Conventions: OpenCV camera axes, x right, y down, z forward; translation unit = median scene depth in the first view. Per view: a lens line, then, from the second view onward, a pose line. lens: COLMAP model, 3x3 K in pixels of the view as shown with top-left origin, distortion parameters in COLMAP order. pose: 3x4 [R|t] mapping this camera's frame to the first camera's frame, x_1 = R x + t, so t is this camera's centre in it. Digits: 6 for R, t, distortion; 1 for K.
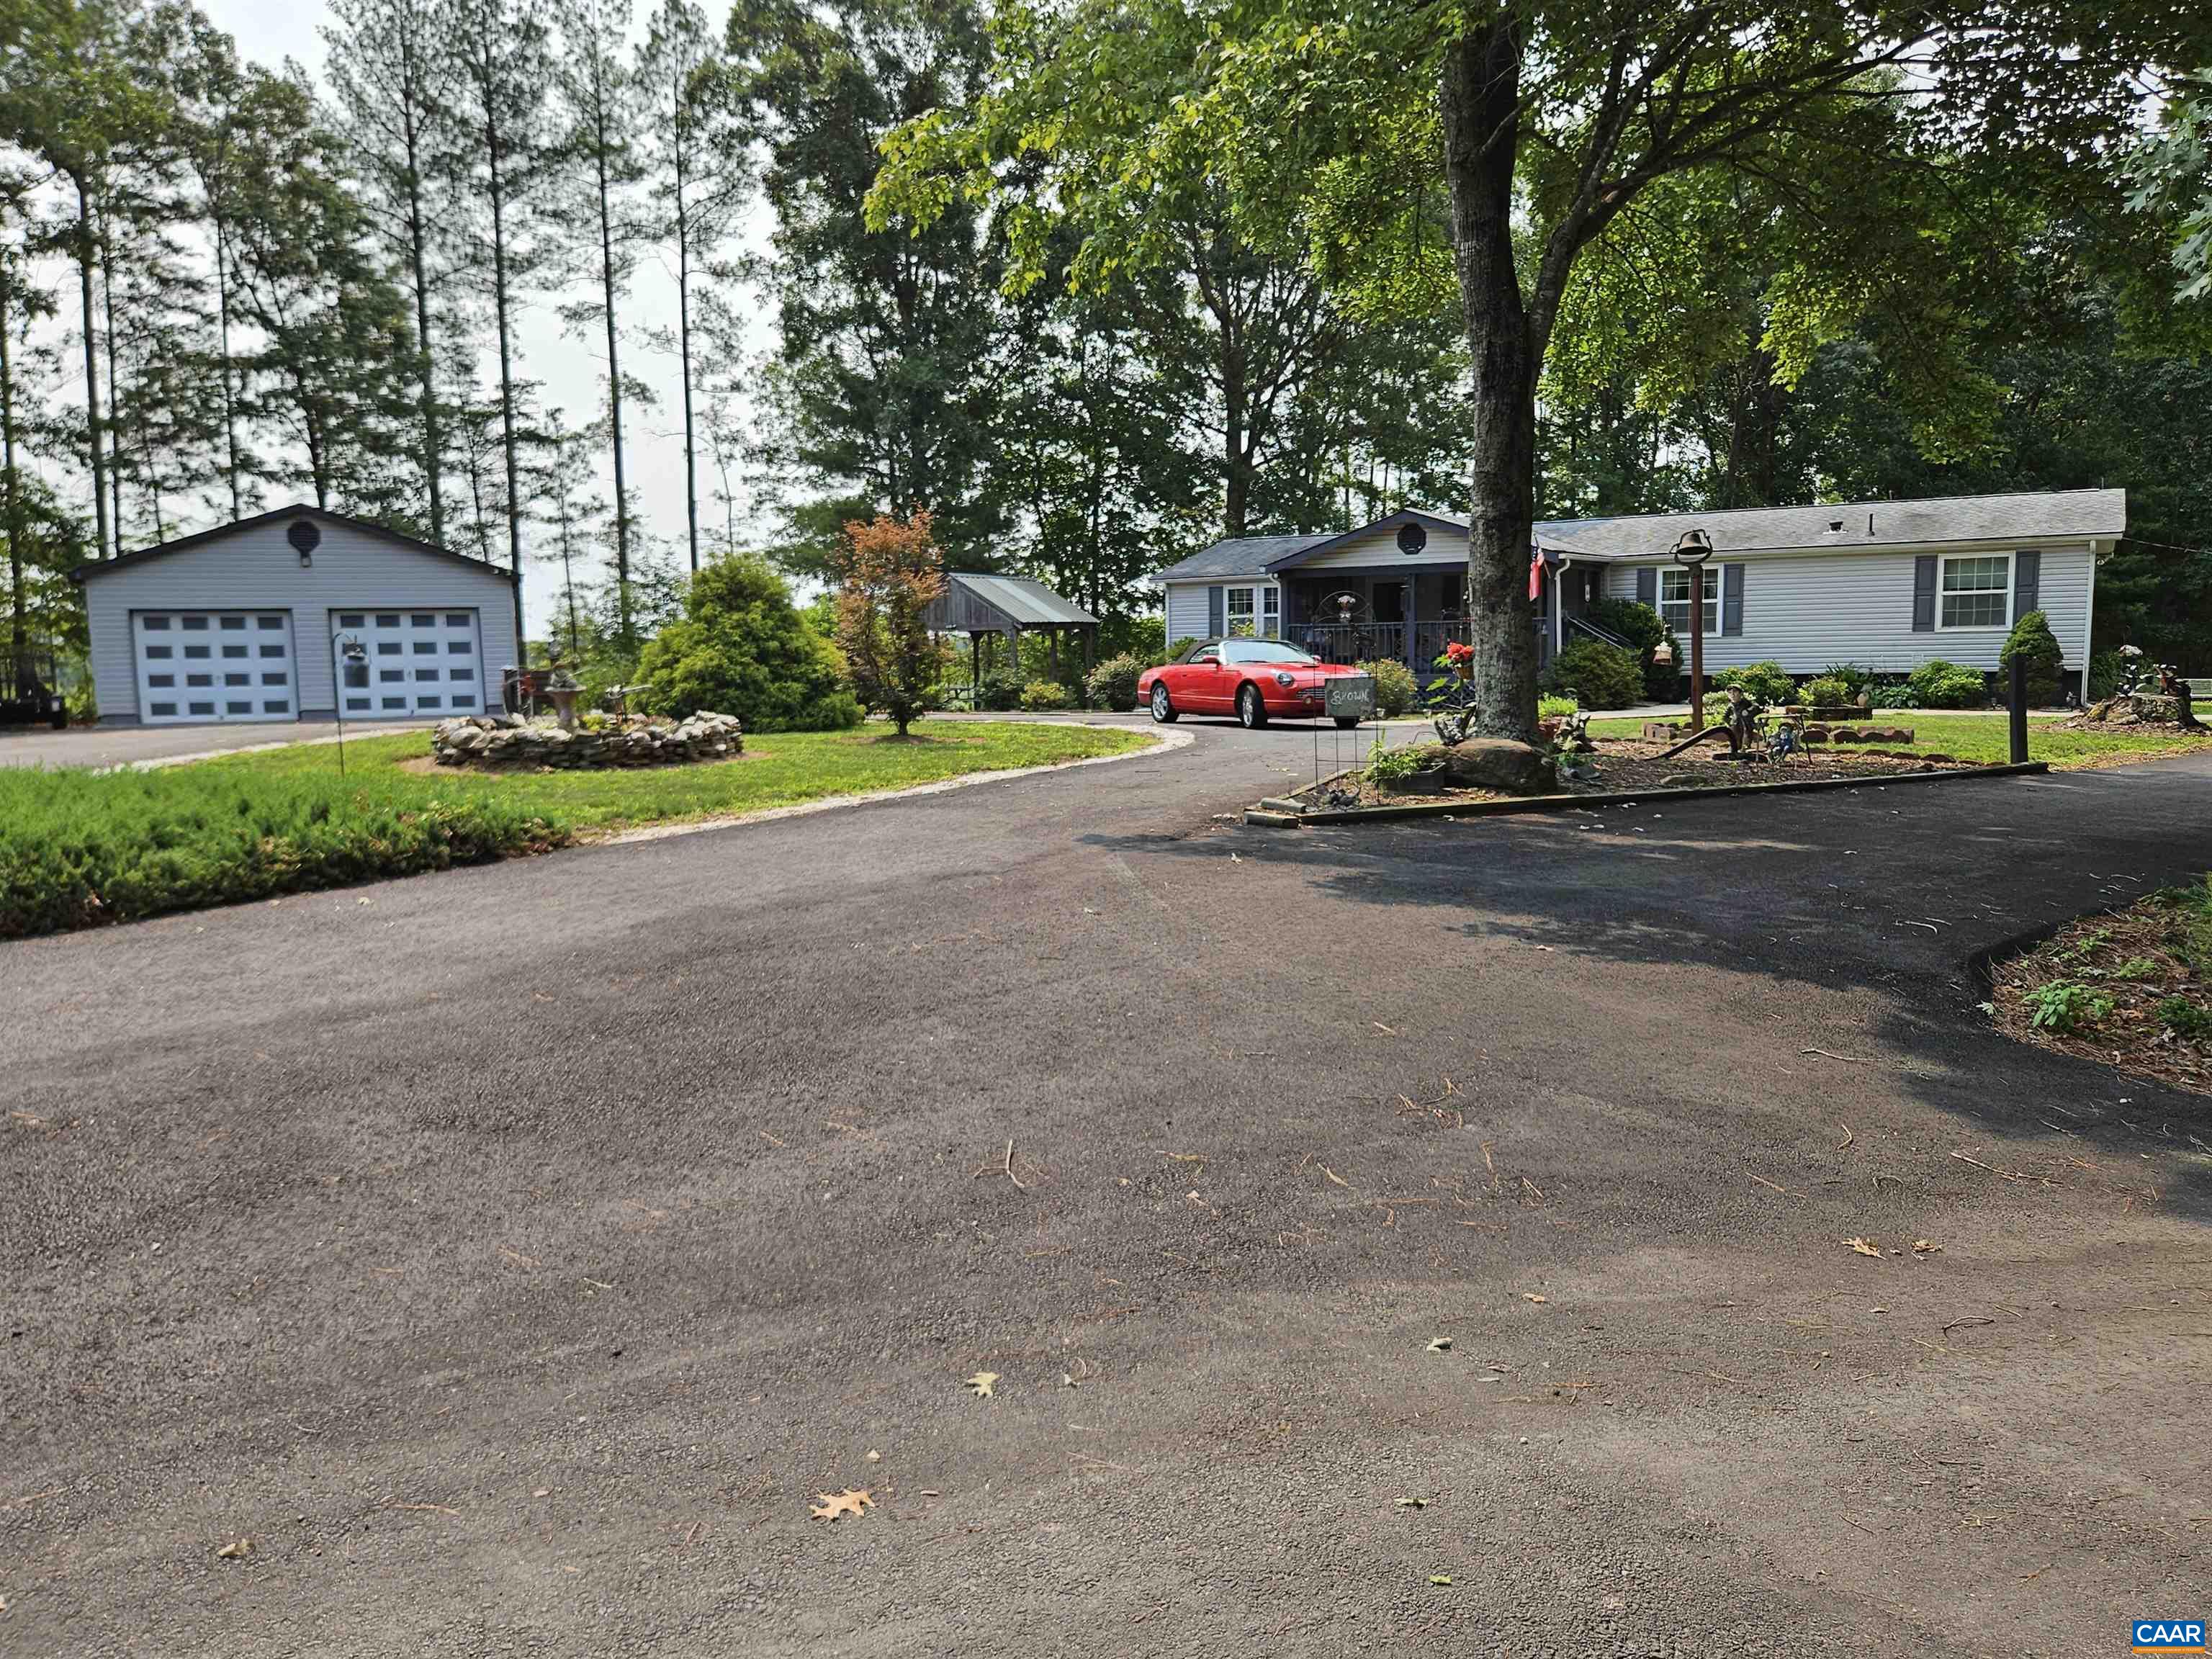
lens RADIAL K [[1680.2, 0, 1092.4], [0, 1680.2, 878.5], [0, 0, 1]] dist [0.066682, -0.080435]
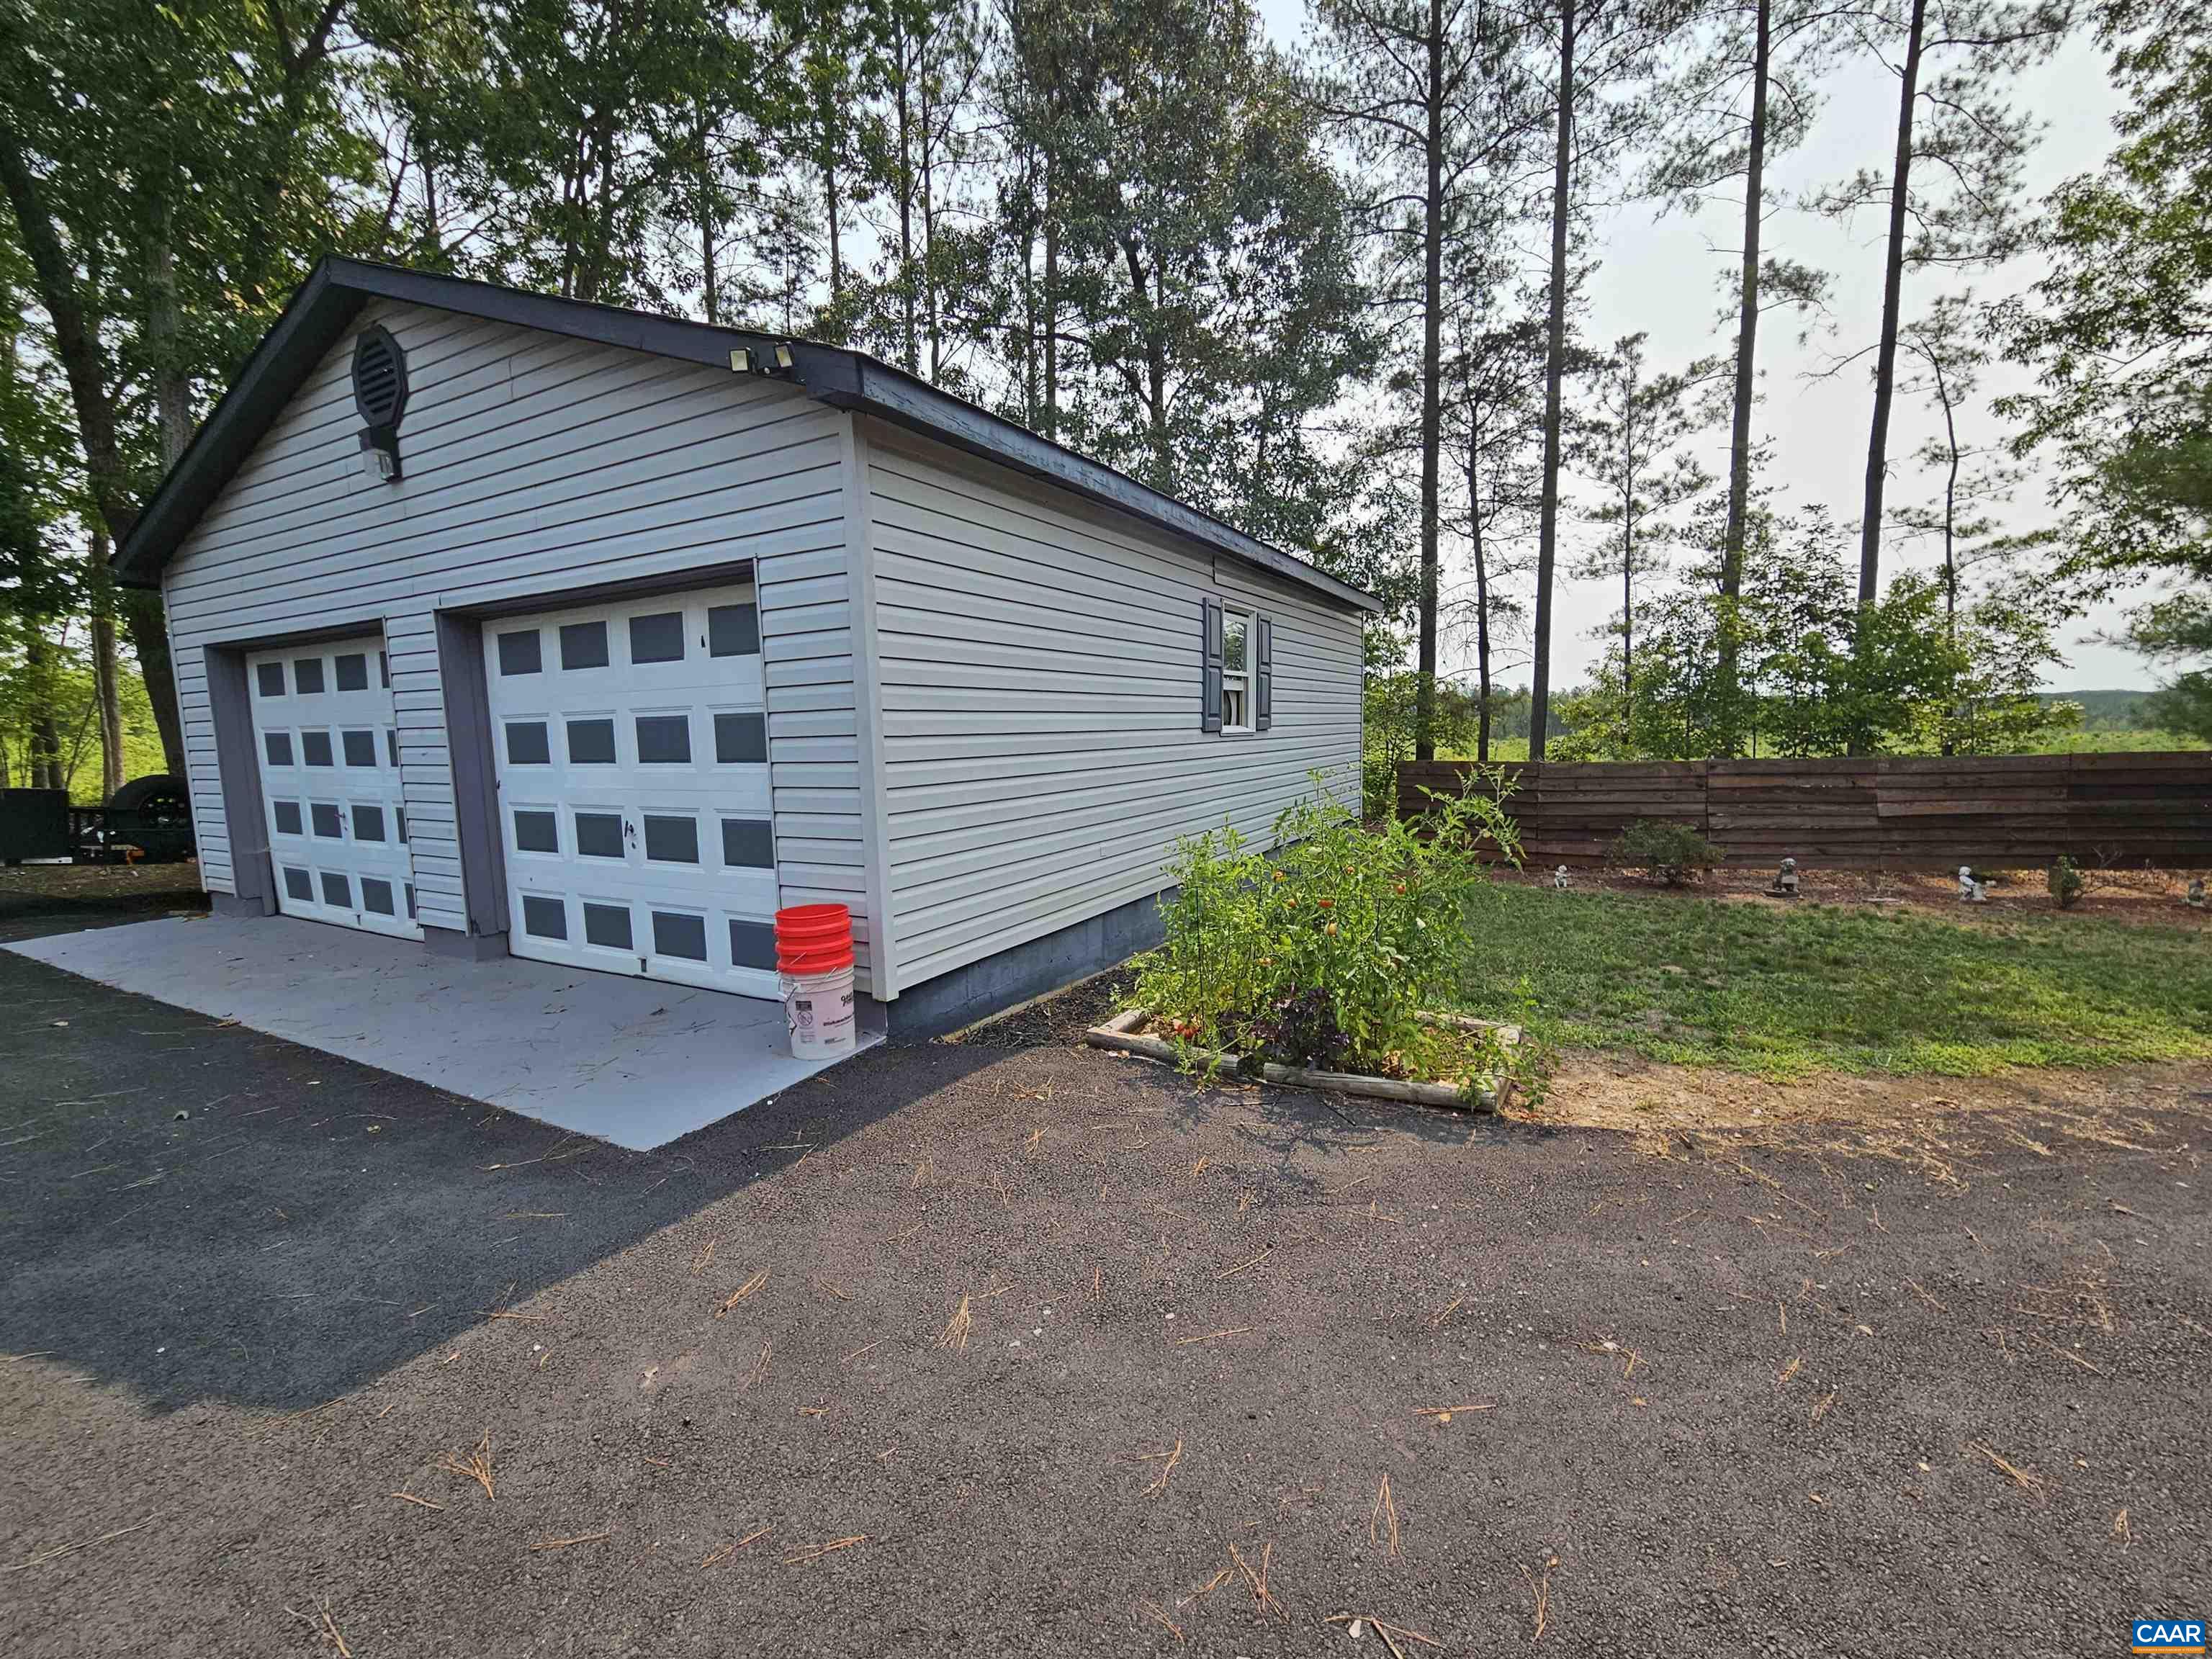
lens RADIAL K [[932.5, 0, 1111.5], [0, 932.5, 832.3], [0, 0, 1]] dist [-0.003158, 0.000187]
pose [[0.632240, 0.092695, -0.769207, -0.162685], [-0.092996, 0.994719, 0.043434, -0.093344], [0.769171, 0.044072, 0.637521, 0.668225]]
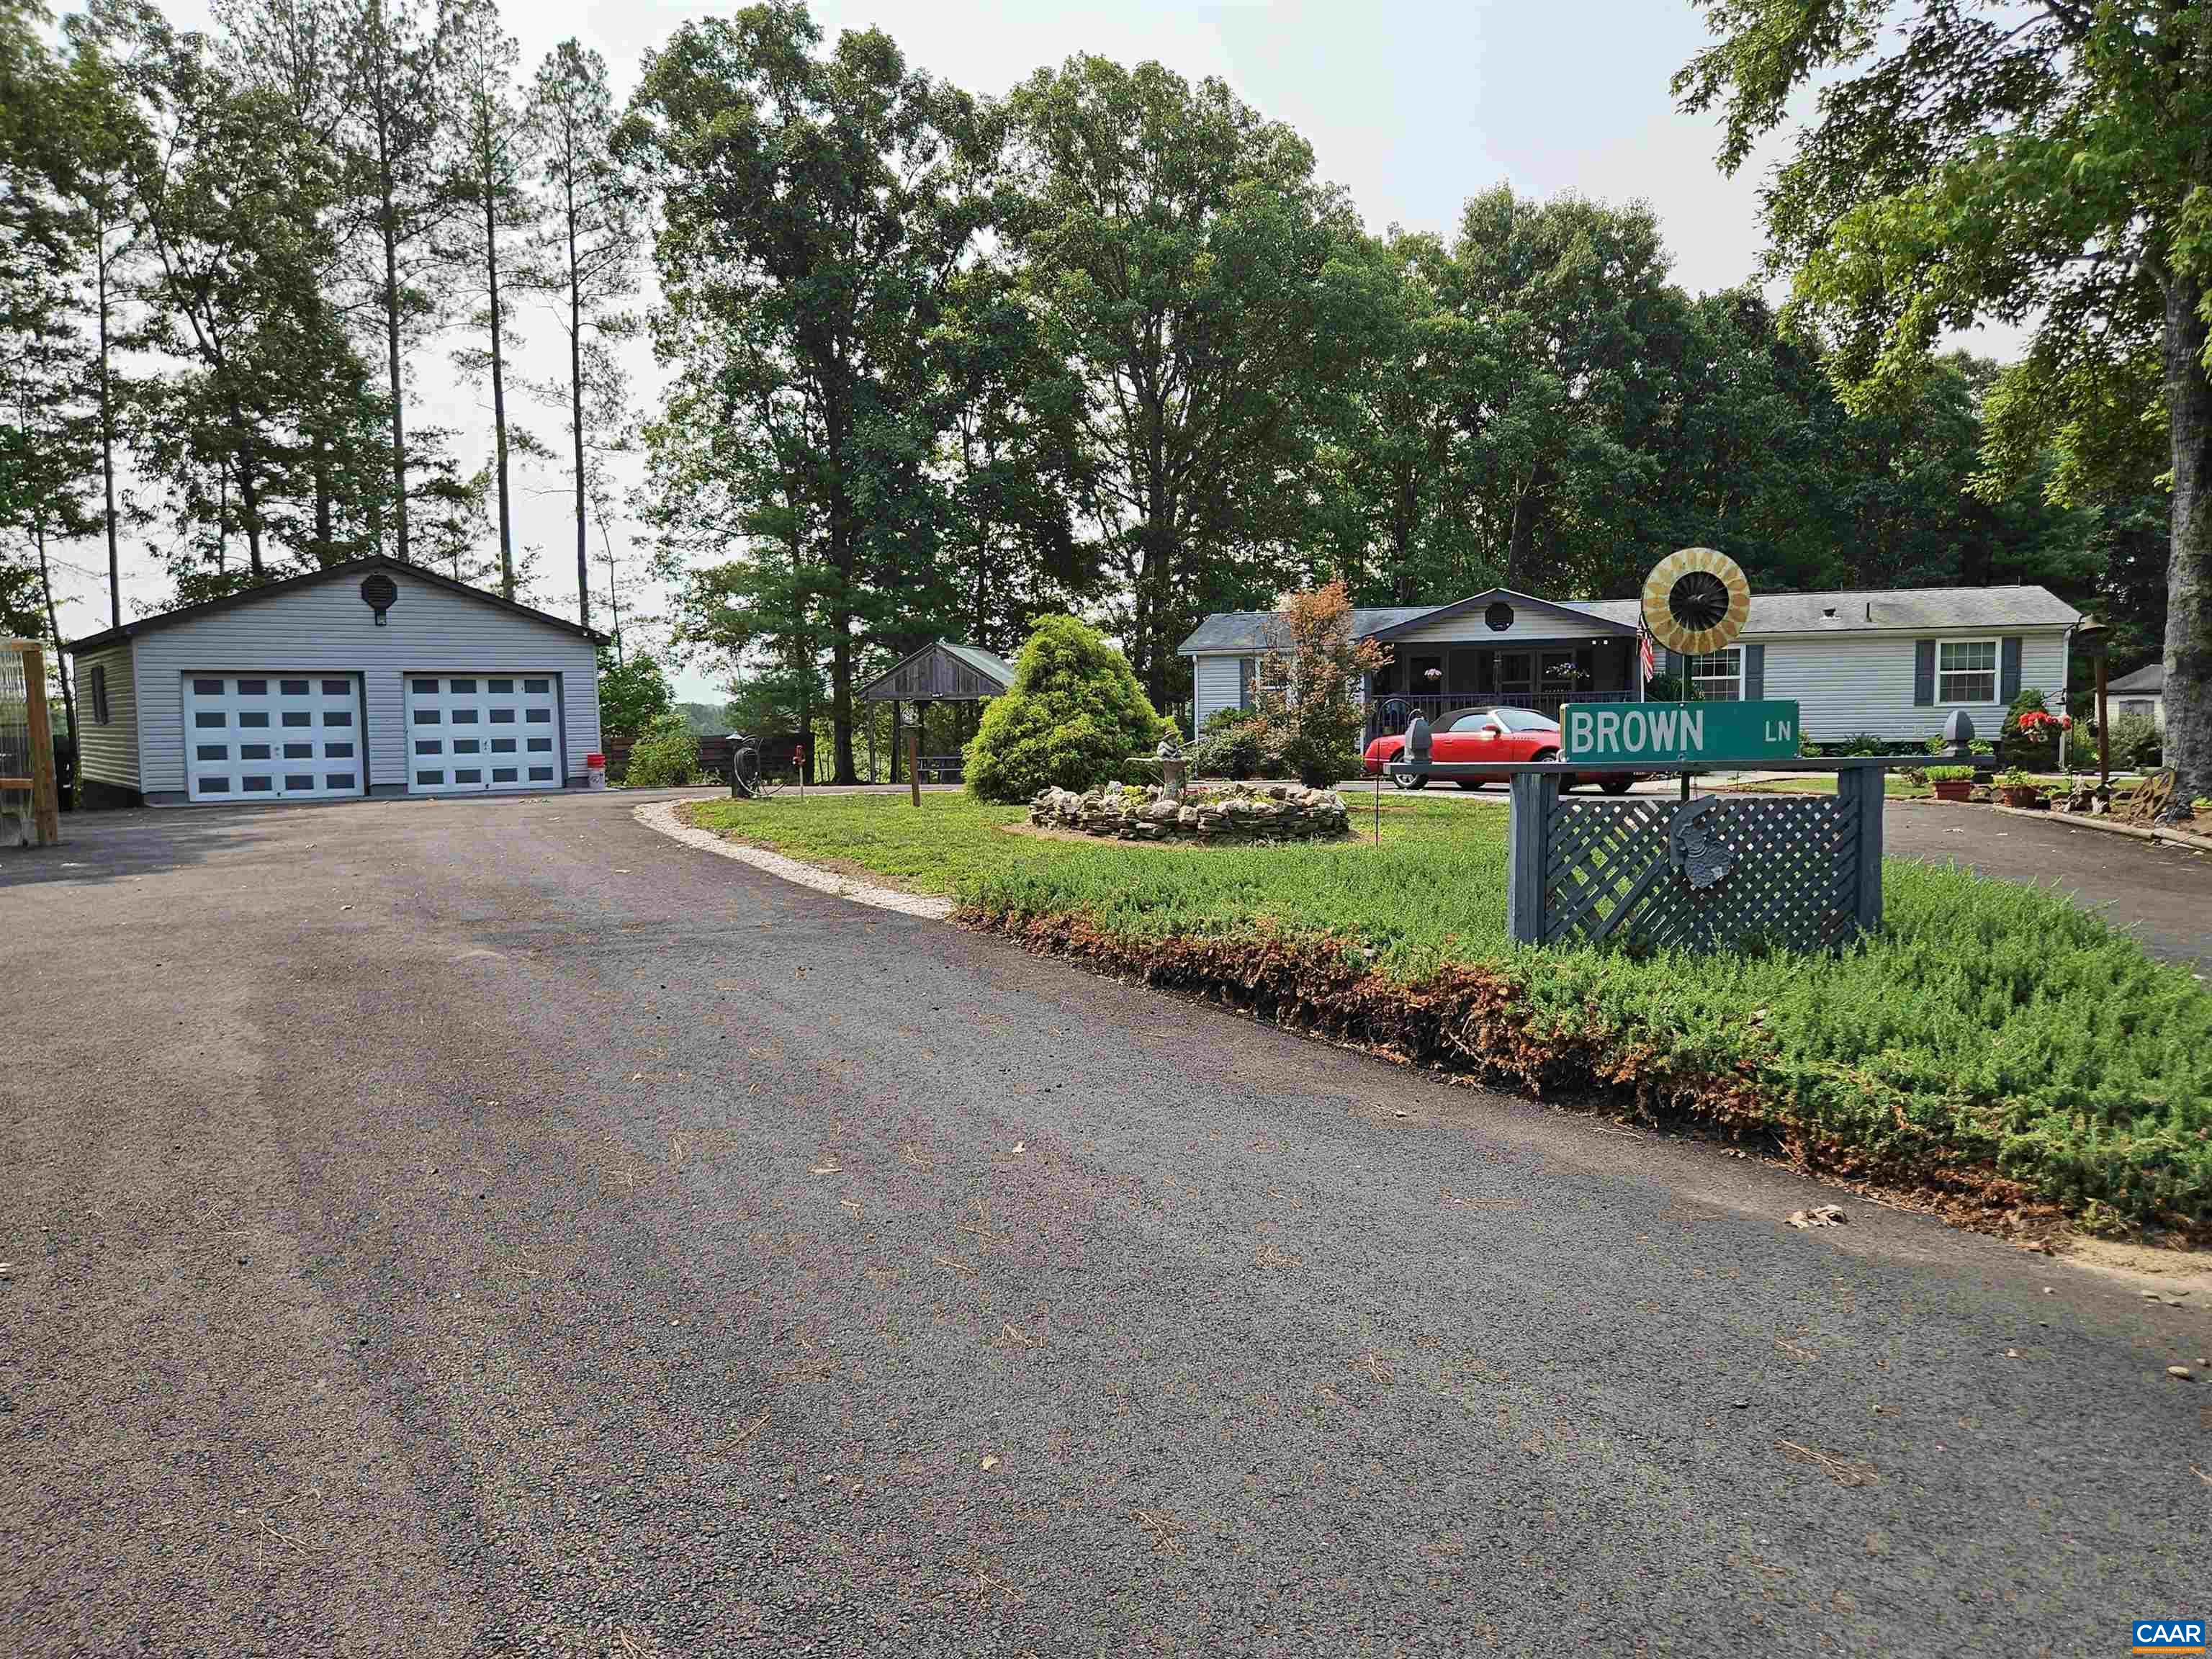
lens RADIAL K [[1664.9, 0, 1128.6], [0, 1664.9, 850.1], [0, 0, 1]] dist [0.067676, -0.059551]
pose [[0.966584, -0.017164, 0.255777, -0.208725], [0.031984, 0.998034, -0.053893, -0.003114], [-0.254349, 0.060272, 0.965233, 0.032265]]
